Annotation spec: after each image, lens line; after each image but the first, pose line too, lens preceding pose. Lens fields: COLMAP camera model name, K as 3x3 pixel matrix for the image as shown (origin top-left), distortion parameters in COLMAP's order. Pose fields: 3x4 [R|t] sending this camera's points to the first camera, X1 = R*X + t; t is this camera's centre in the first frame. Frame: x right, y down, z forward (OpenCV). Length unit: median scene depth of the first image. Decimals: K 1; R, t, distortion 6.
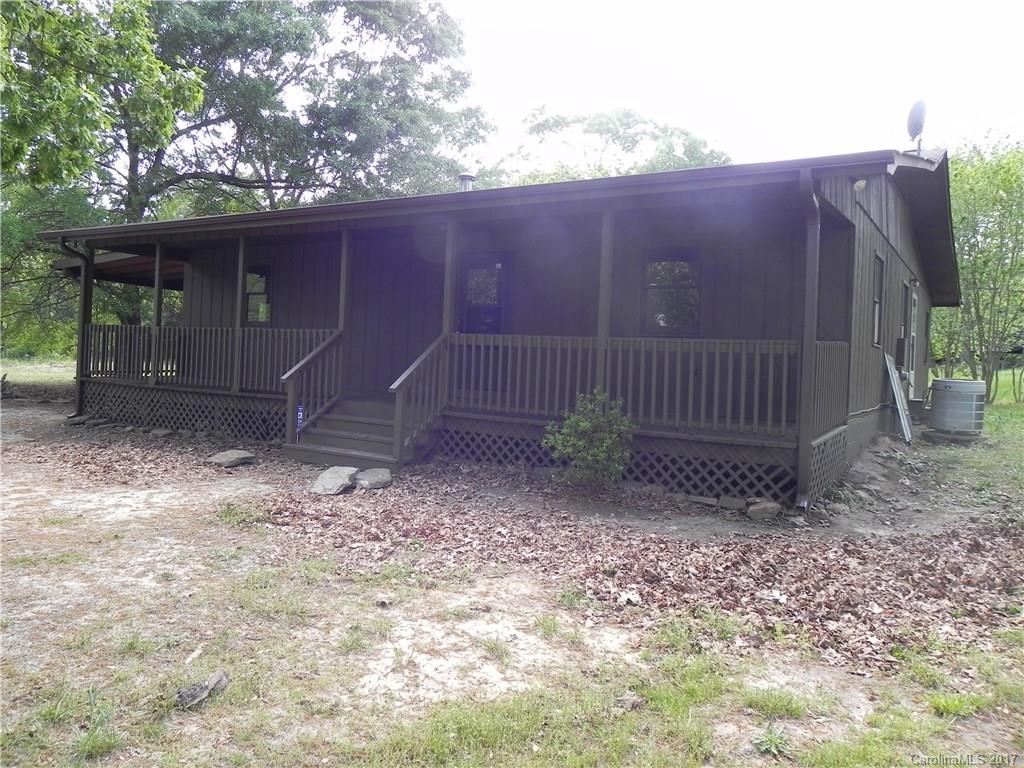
lens RADIAL K [[782.2, 0, 509.0], [0, 782.2, 378.7], [0, 0, 1]] dist [-0.008935, -0.007231]
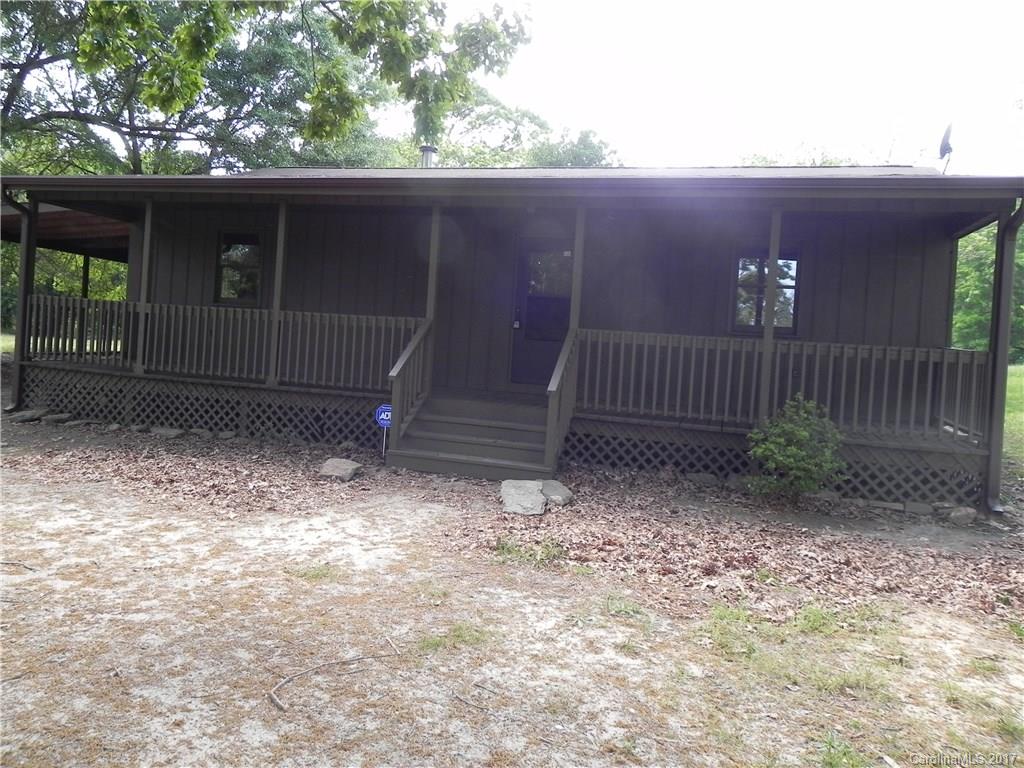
lens RADIAL K [[760.1, 0, 512.0], [0, 760.1, 384.0], [0, 0, 1]] dist [-0.031494, 0.066579]
pose [[0.962689, 0.009231, 0.270451, -0.414227], [-0.018790, 0.999286, 0.032775, -0.021891], [-0.269955, -0.036634, 0.962176, 0.156782]]
